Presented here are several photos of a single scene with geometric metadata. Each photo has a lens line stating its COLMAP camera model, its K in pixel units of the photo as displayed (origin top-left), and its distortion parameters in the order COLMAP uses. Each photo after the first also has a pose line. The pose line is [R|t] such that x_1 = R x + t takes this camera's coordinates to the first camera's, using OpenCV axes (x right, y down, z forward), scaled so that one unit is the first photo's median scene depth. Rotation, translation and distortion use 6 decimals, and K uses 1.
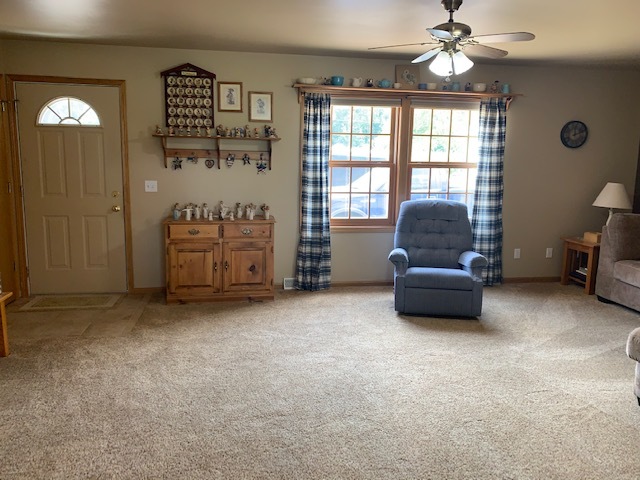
lens RADIAL K [[488.6, 0, 315.6], [0, 488.6, 233.8], [0, 0, 1]] dist [0.052369, -0.077685]
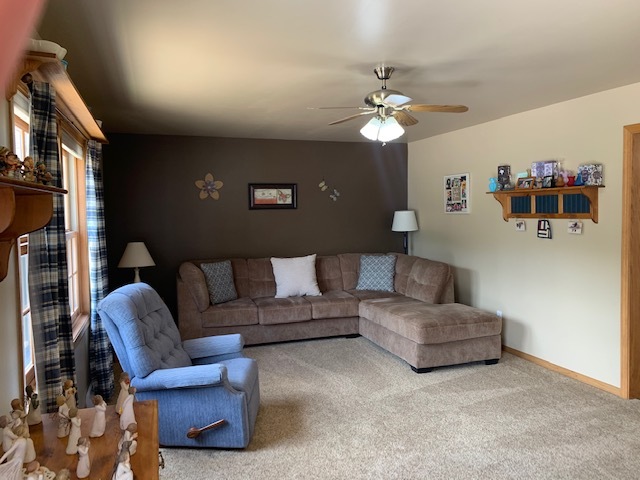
lens RADIAL K [[488.6, 0, 317.3], [0, 488.6, 236.0], [0, 0, 1]] dist [0.052369, -0.077685]
pose [[-0.180845, -0.068295, 0.981138, -0.457933], [0.159046, 0.982425, 0.097701, -0.165033], [-0.970567, 0.173715, -0.166805, 0.871401]]
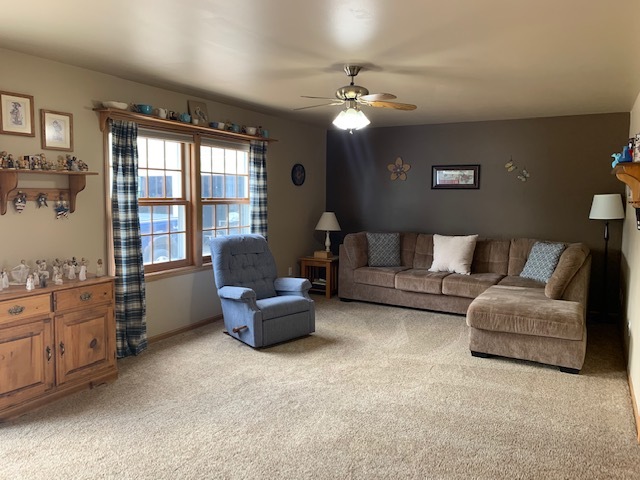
lens RADIAL K [[488.6, 0, 323.8], [0, 488.6, 241.6], [0, 0, 1]] dist [0.052369, -0.077685]
pose [[0.608659, -0.088803, 0.788447, -0.475497], [0.119369, 0.992655, 0.019654, -0.055658], [-0.784401, 0.082153, 0.614789, 0.224740]]
